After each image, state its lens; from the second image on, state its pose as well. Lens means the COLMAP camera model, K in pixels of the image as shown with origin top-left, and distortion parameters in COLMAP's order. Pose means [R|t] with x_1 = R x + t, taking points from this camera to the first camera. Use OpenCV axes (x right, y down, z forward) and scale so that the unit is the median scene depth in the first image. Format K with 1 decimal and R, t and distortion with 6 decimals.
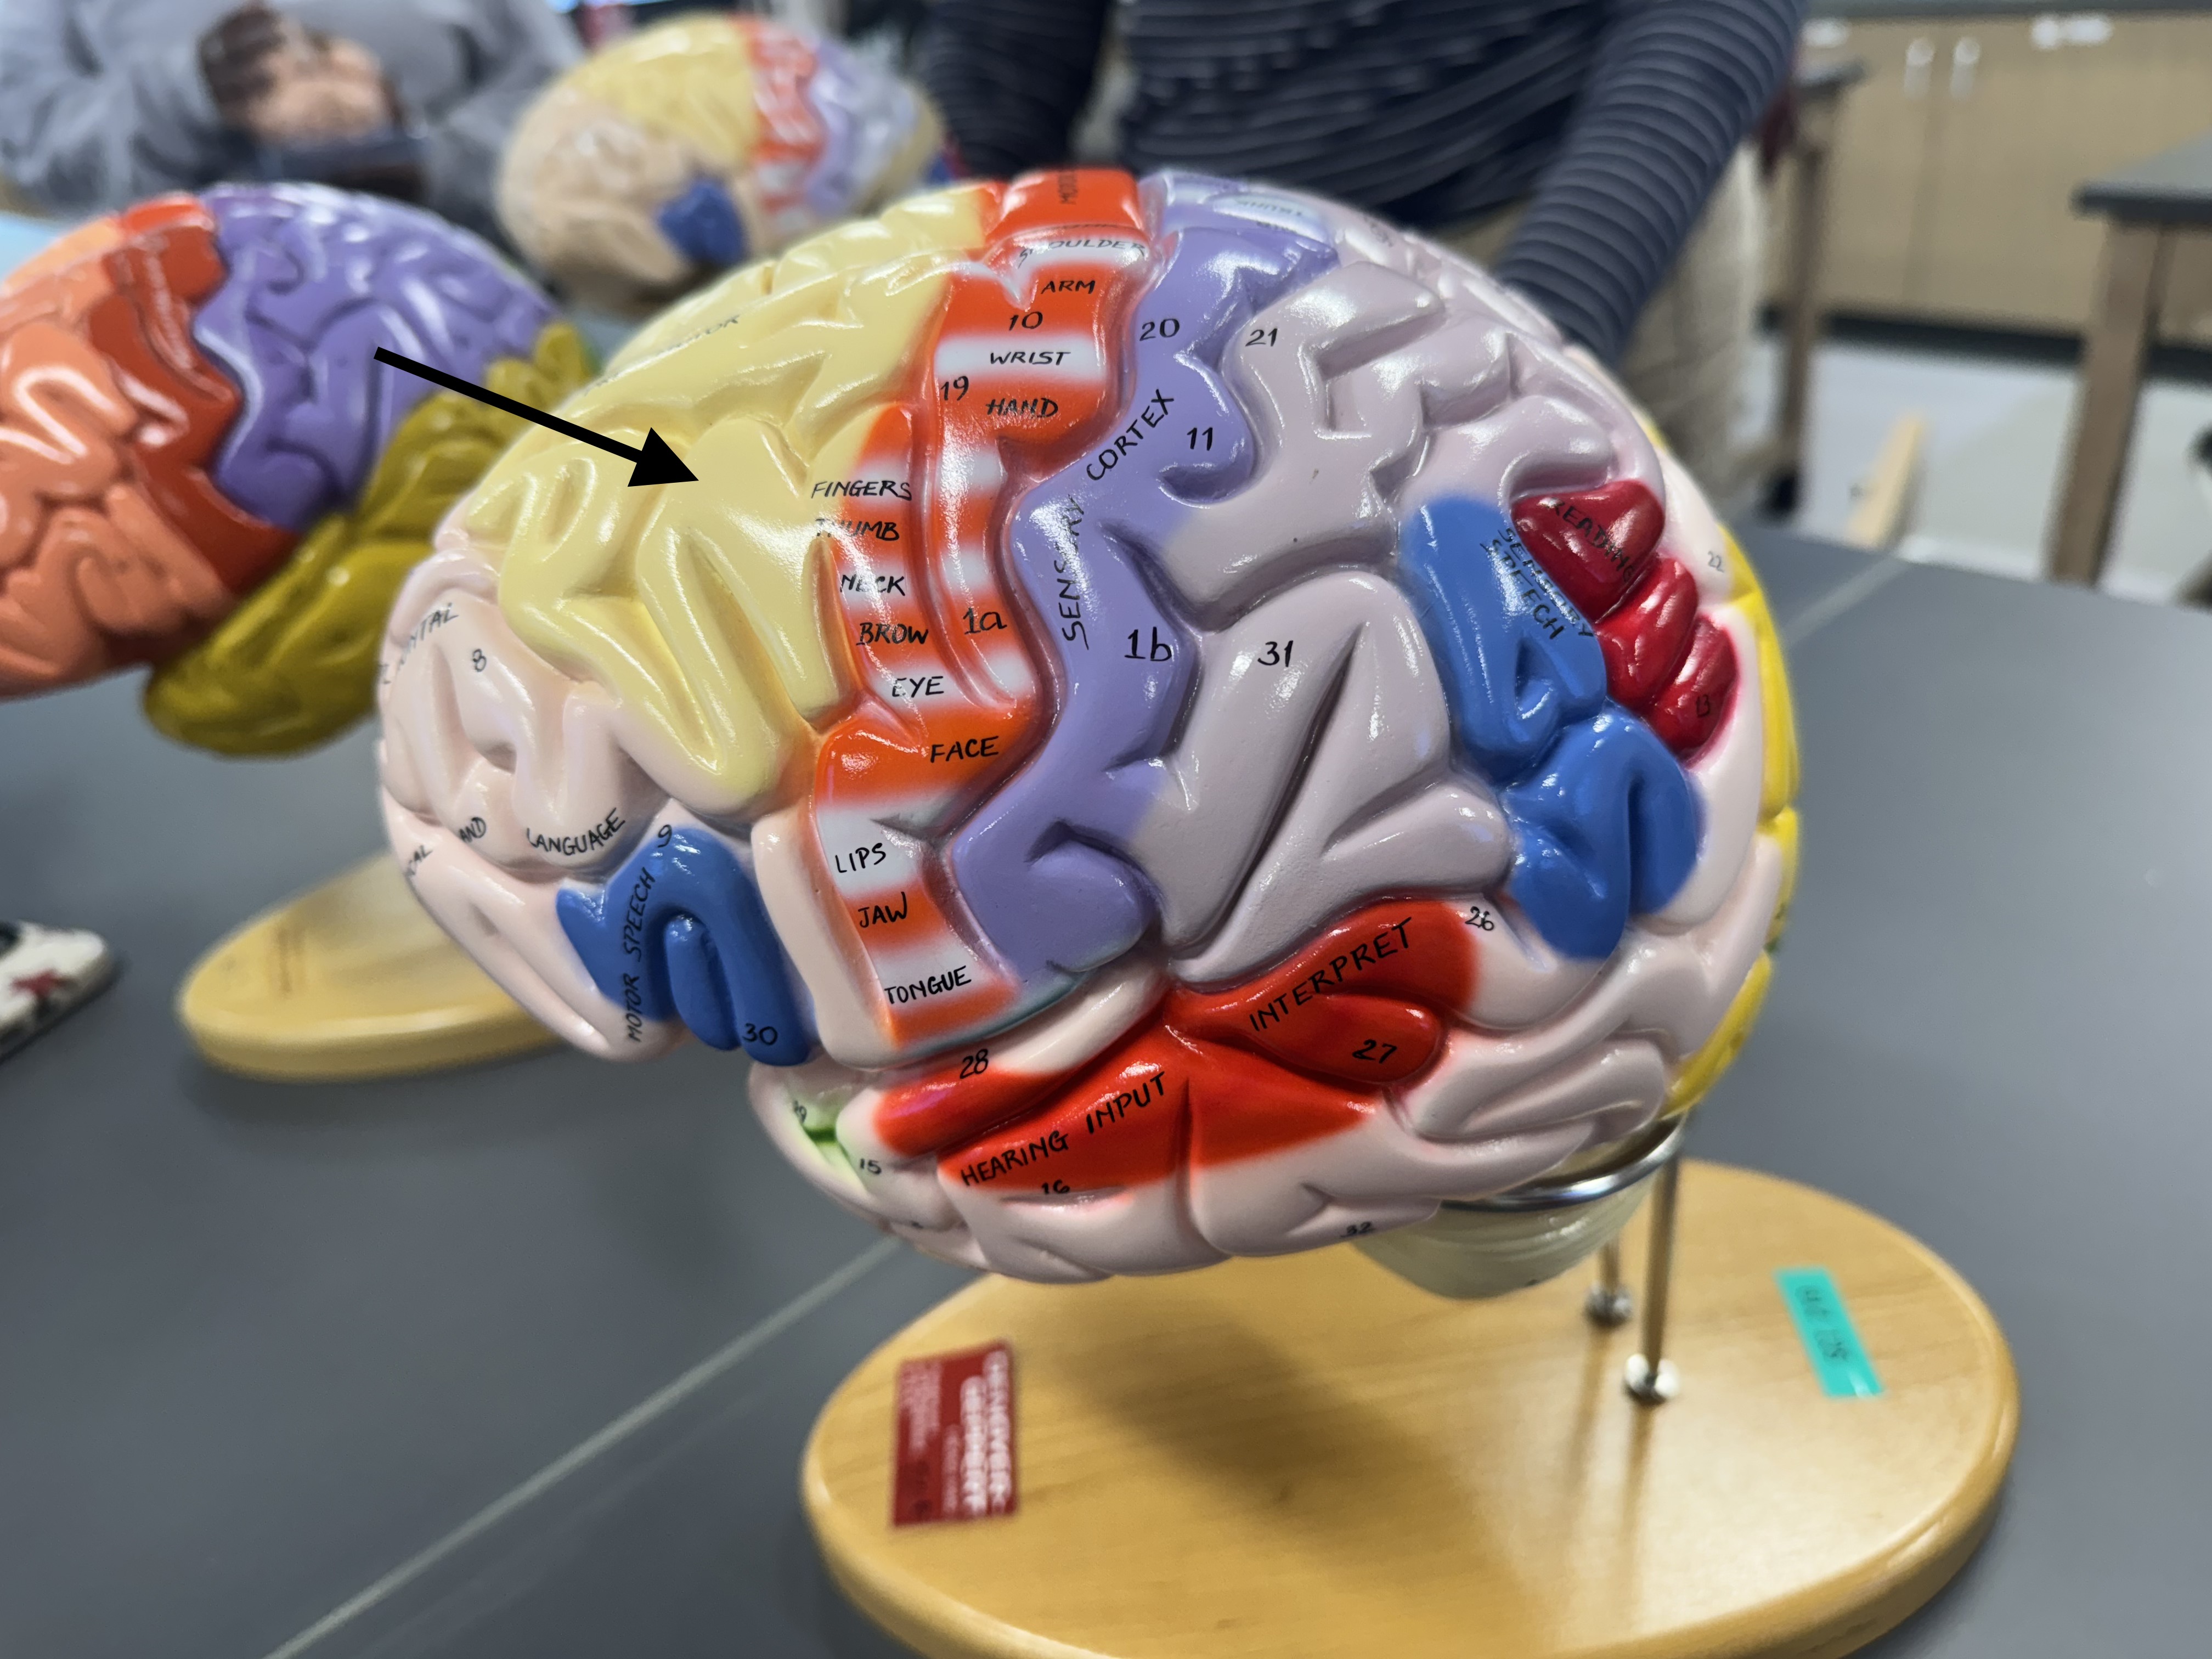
lens RADIAL K [[1644.7, 0, 1106.9], [0, 1644.7, 819.9], [0, 0, 1]] dist [0.006317, 0.000979]
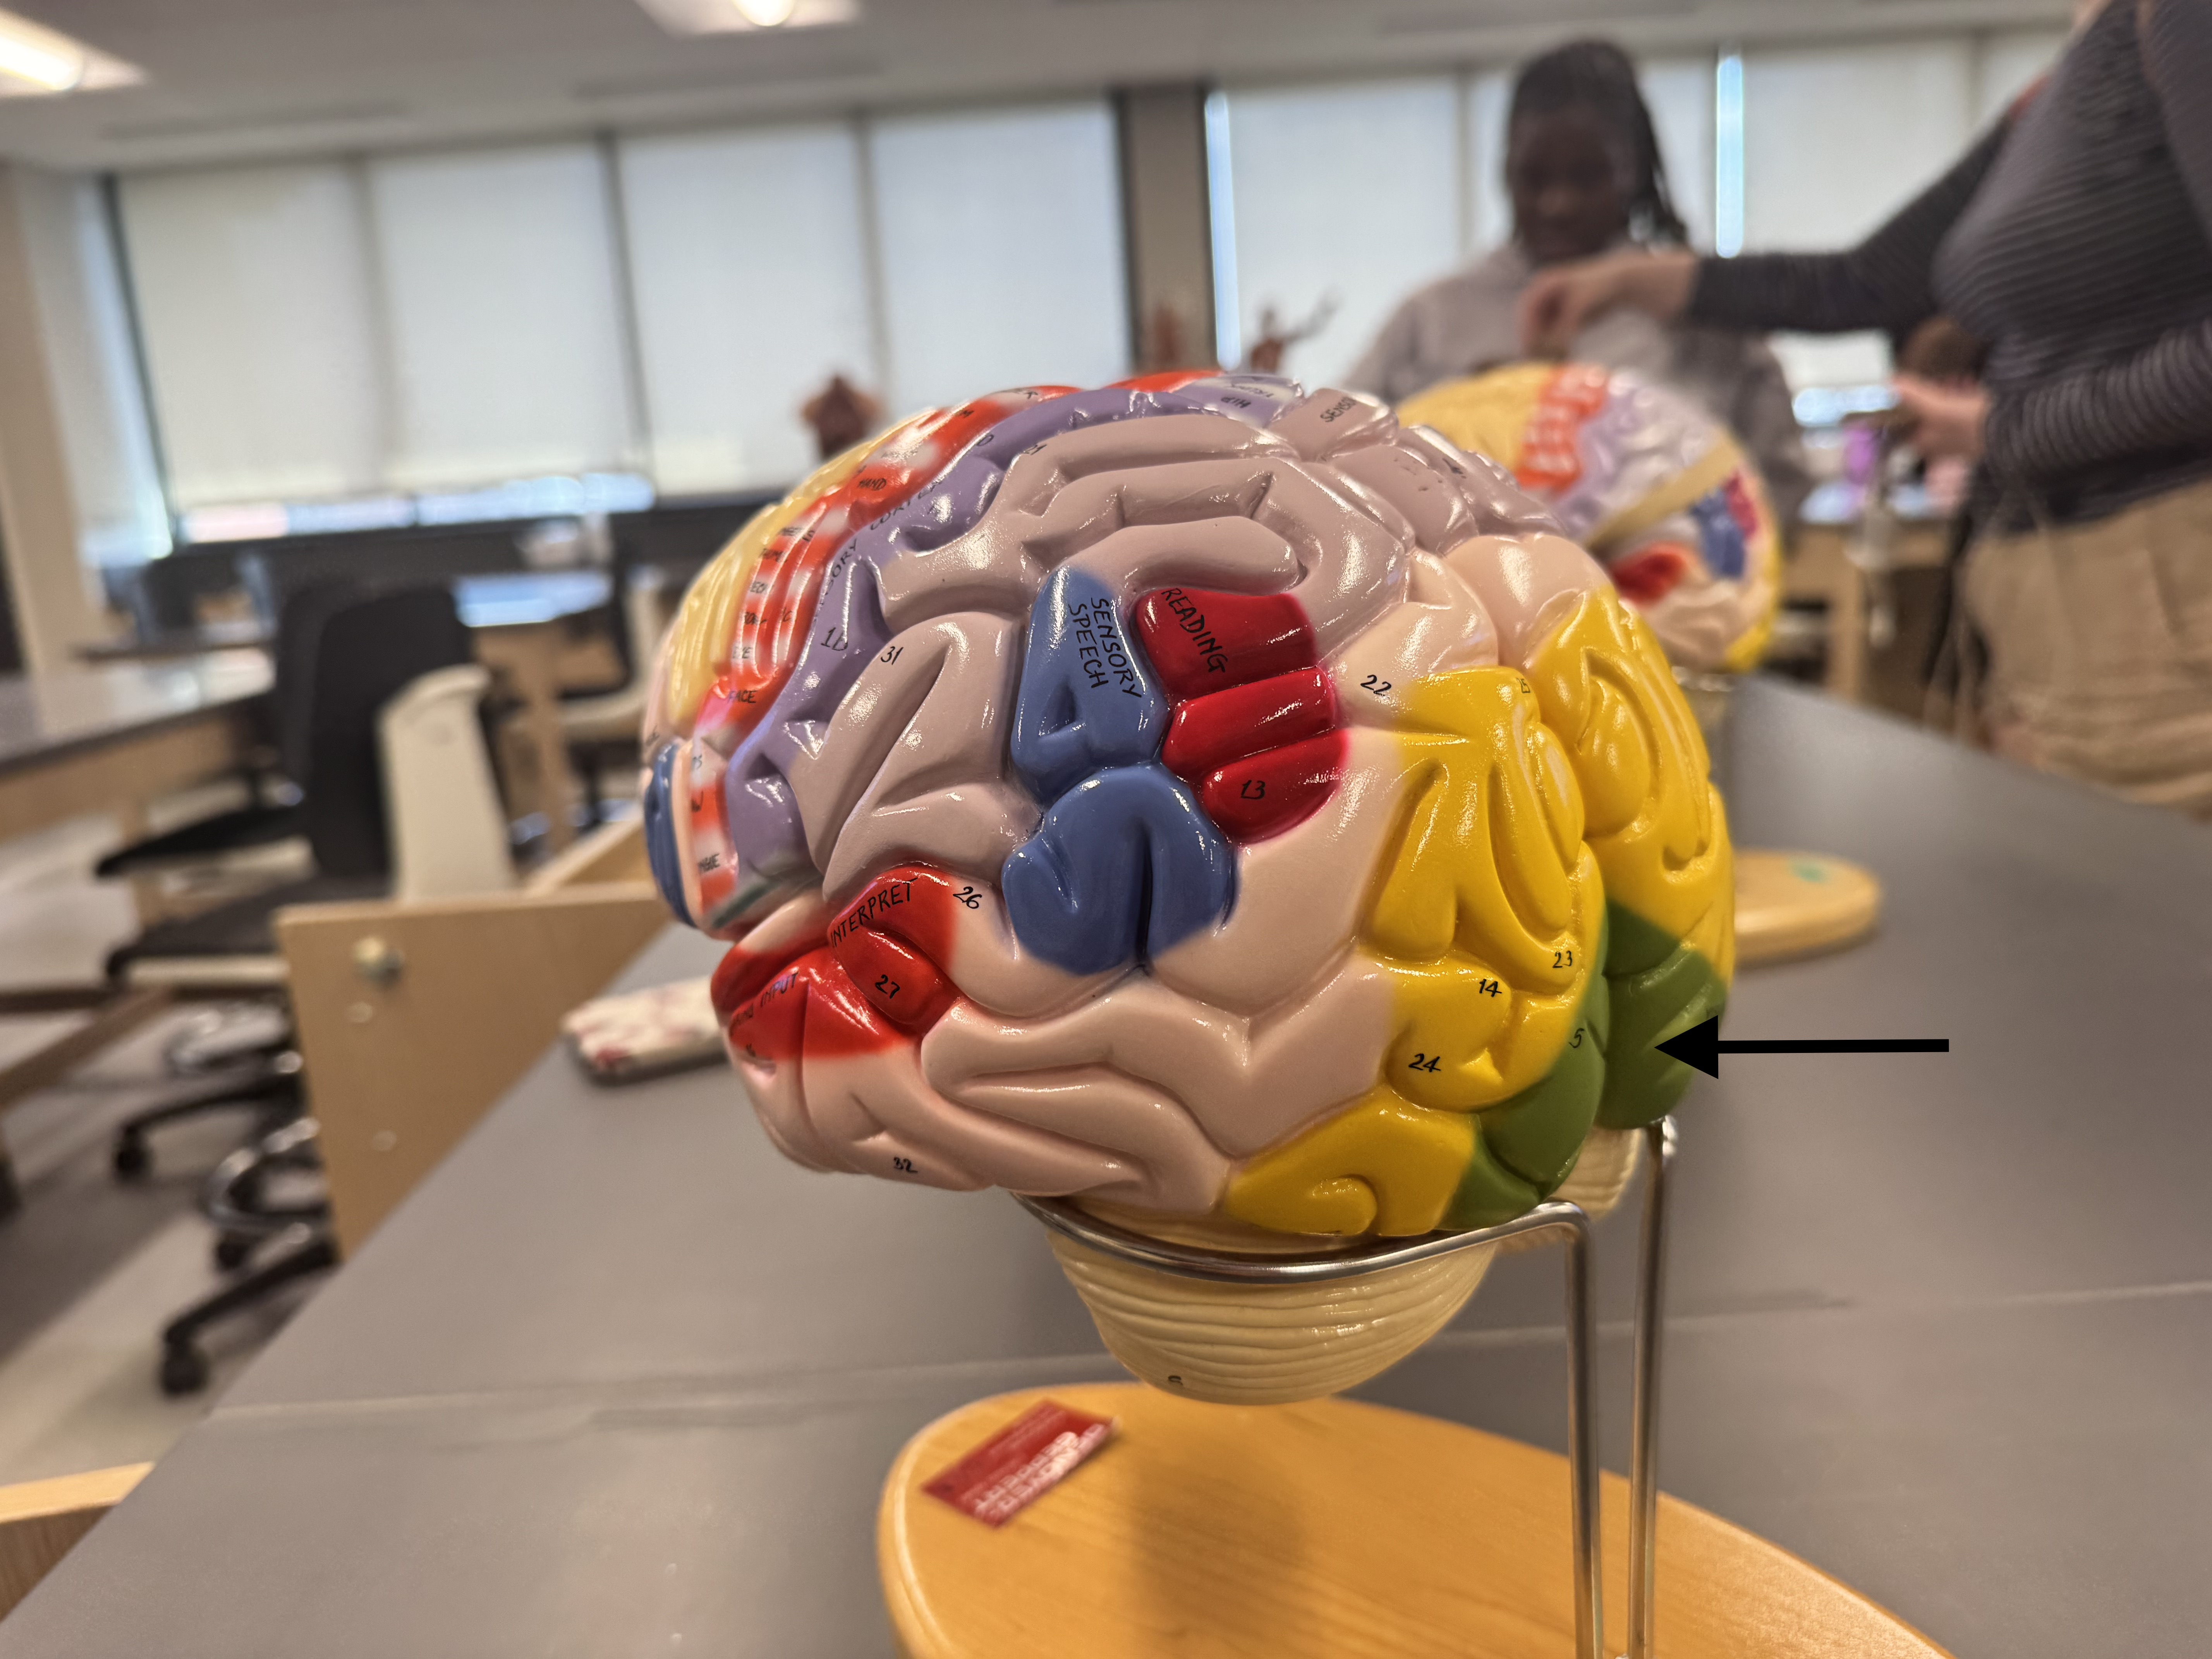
lens RADIAL K [[1644.7, 0, 1102.8], [0, 1644.7, 837.1], [0, 0, 1]] dist [0.006317, 0.000979]
pose [[0.711646, 0.183751, -0.678082, 1.092354], [-0.322934, 0.942735, -0.083451, 0.086481], [0.623918, 0.278364, 0.730233, 0.175308]]
